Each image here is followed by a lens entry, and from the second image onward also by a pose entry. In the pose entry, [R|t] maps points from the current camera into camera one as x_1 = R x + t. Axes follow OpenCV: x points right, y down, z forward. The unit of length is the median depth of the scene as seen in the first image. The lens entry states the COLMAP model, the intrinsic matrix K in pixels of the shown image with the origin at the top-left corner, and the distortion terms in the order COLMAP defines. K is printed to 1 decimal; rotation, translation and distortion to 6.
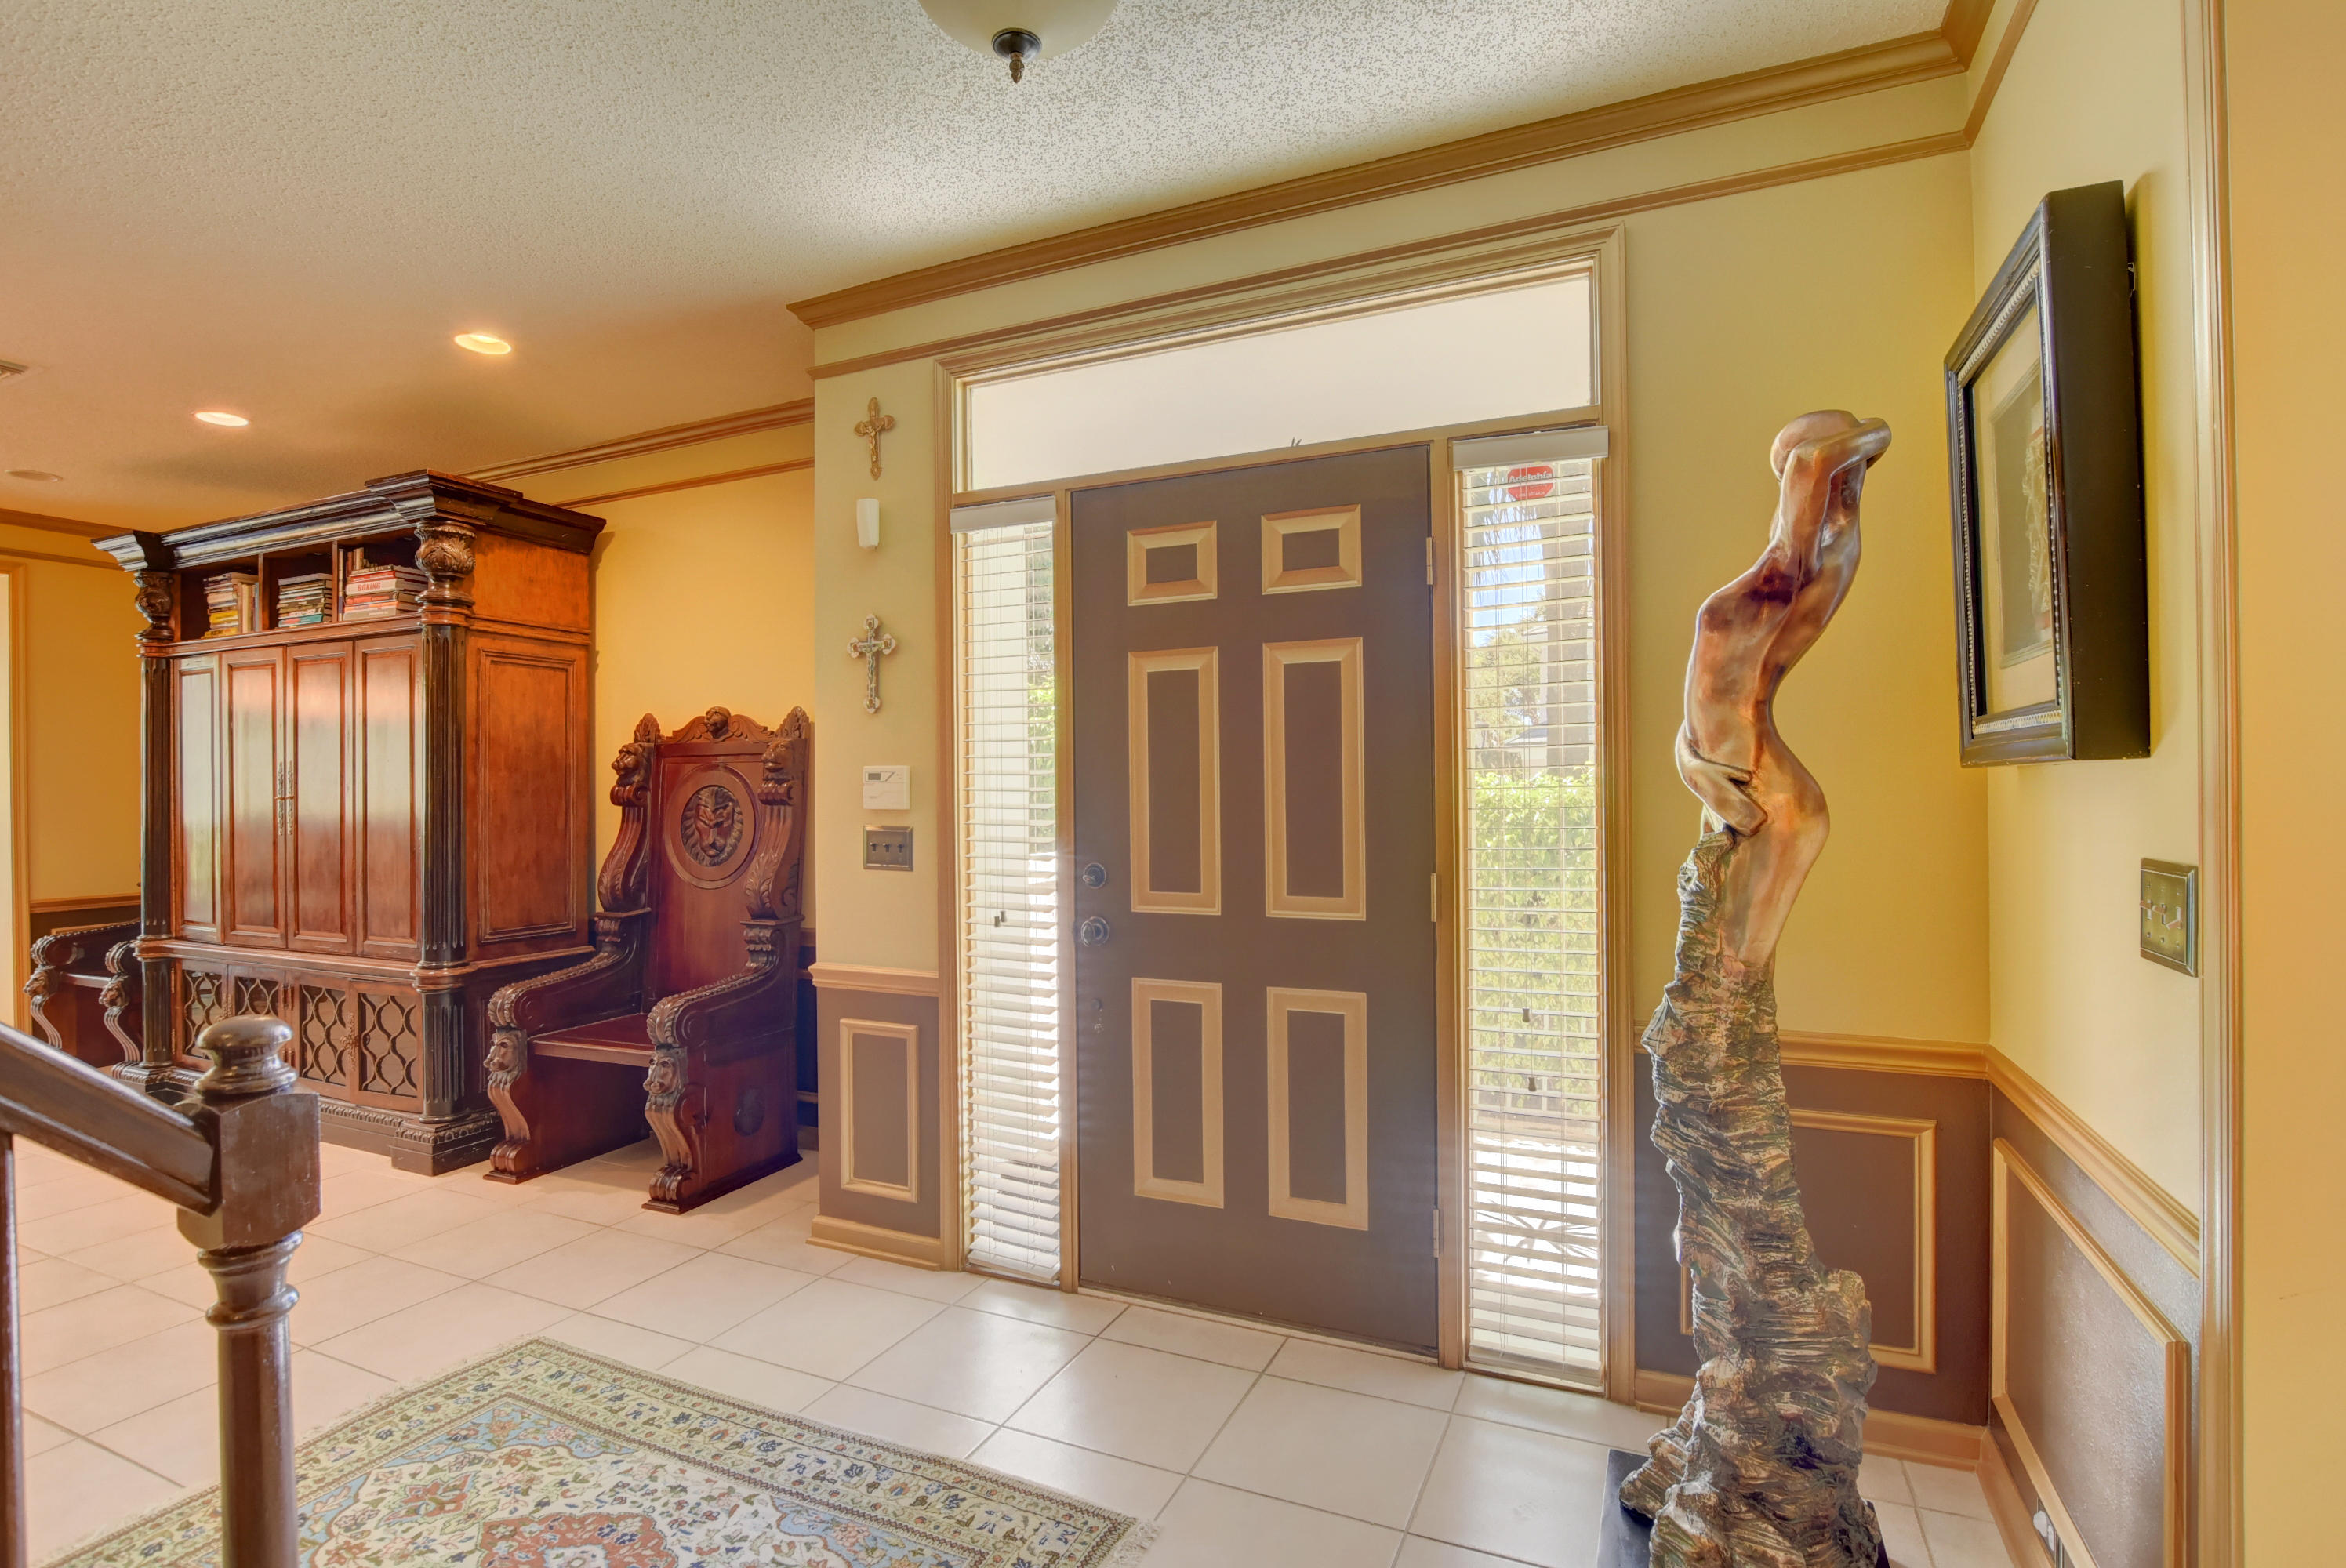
lens RADIAL K [[1136.0, 0, 1173.0], [0, 1136.0, 784.0], [0, 0, 1]] dist [-0.003745, -0.000163]
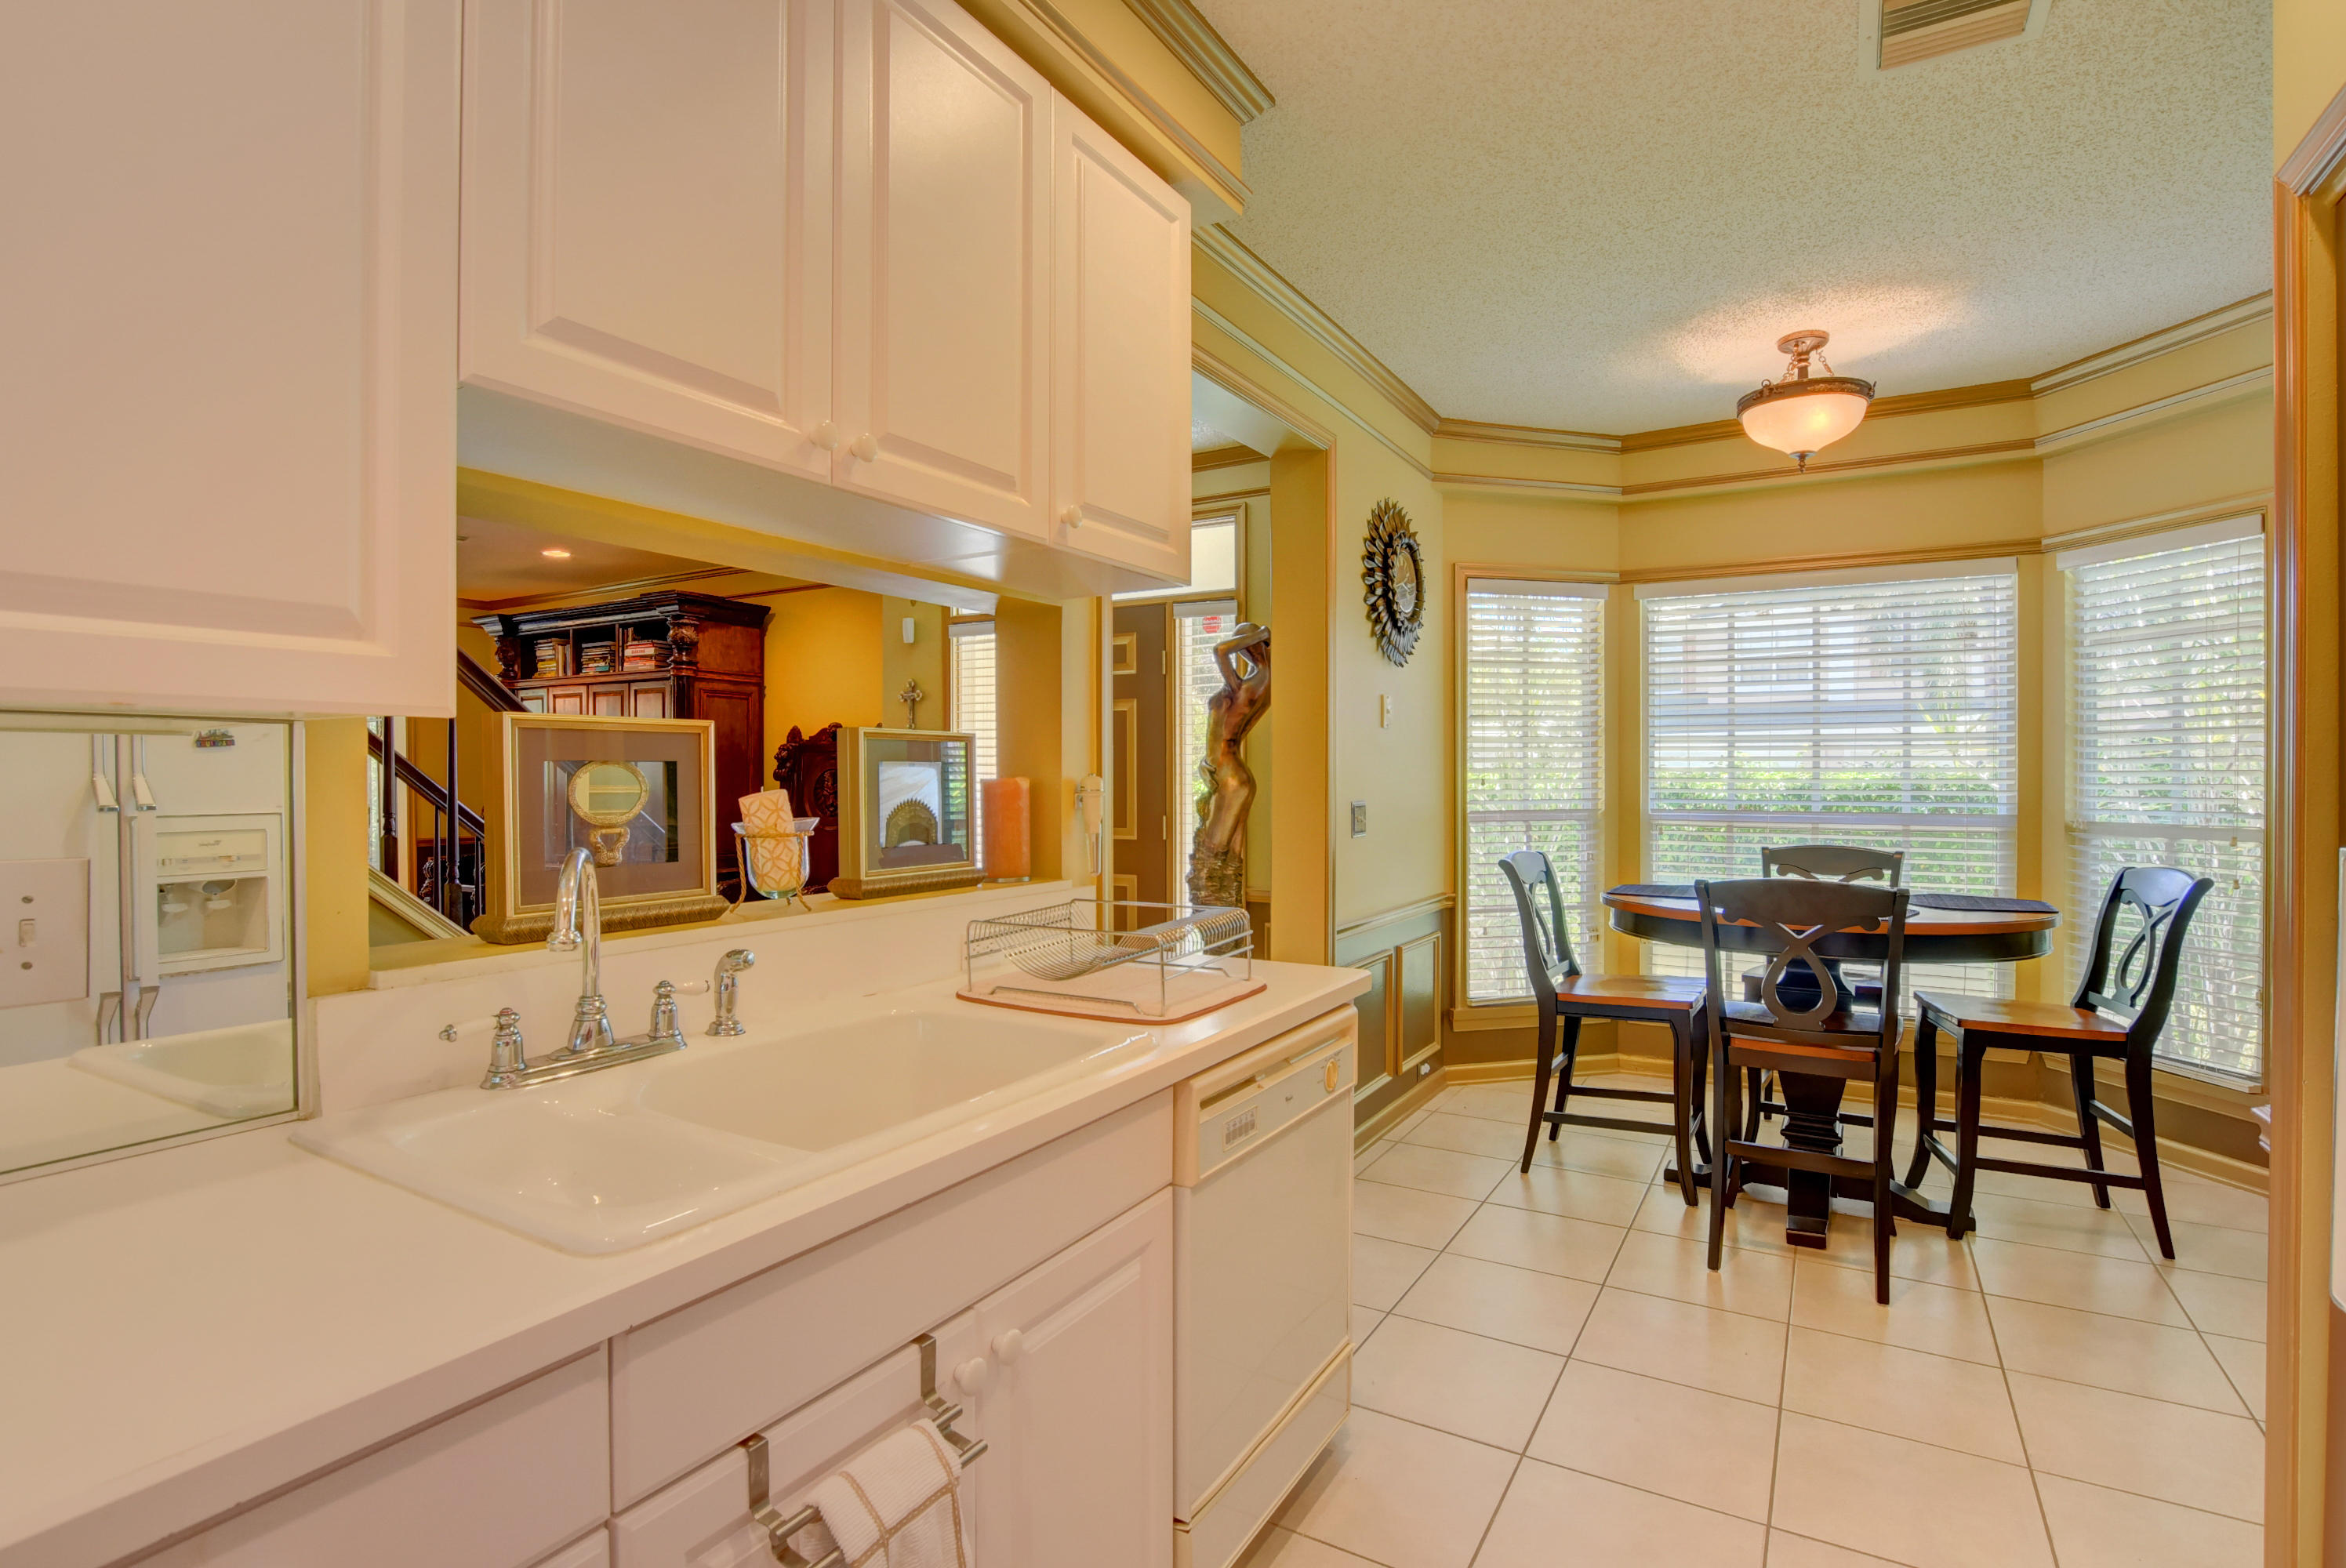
lens RADIAL K [[1136.0, 0, 1173.0], [0, 1136.0, 784.0], [0, 0, 1]] dist [-0.003745, -0.000163]
pose [[0.994224, 0.006206, -0.107144, 0.288842], [-0.004630, 0.999877, 0.014954, -0.004474], [0.107224, -0.014371, 0.994131, -0.645843]]
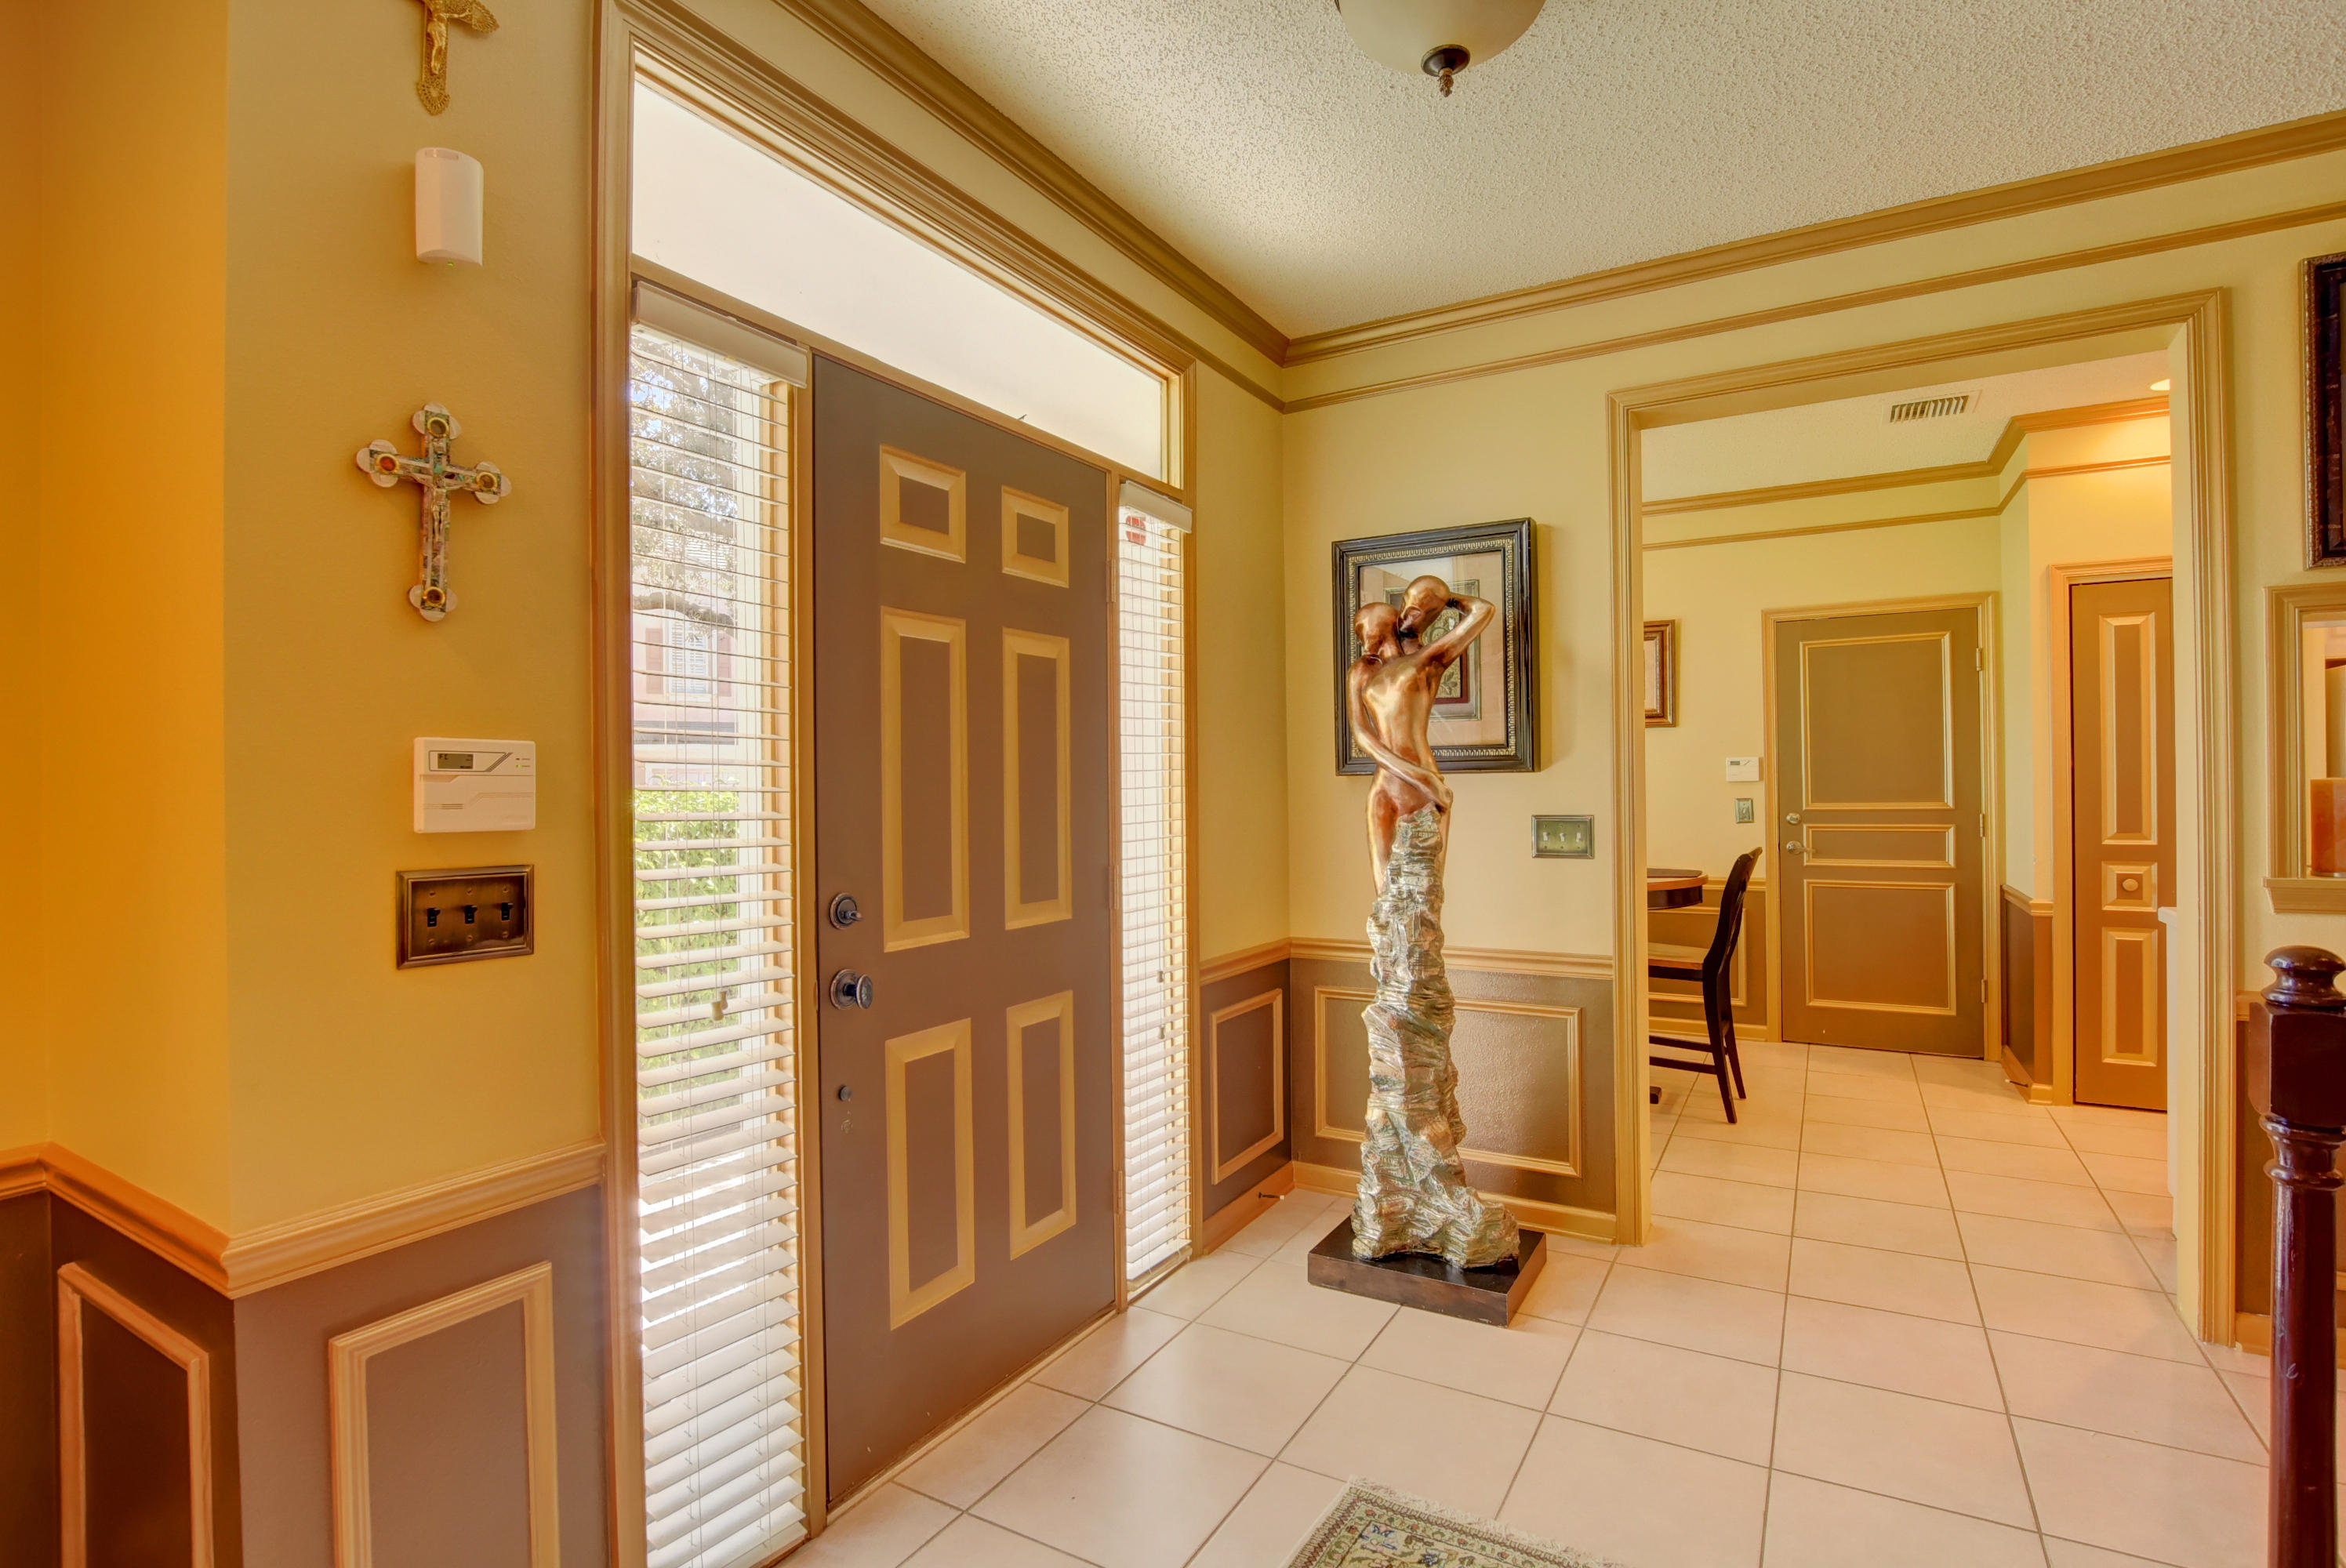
lens RADIAL K [[1136.0, 0, 1173.0], [0, 1136.0, 784.0], [0, 0, 1]] dist [-0.003745, -0.000163]
pose [[0.109147, 0.007223, 0.993999, -0.538083], [0.003838, 0.999963, -0.007688, 0.005624], [-0.994018, 0.004654, 0.109115, 0.517502]]
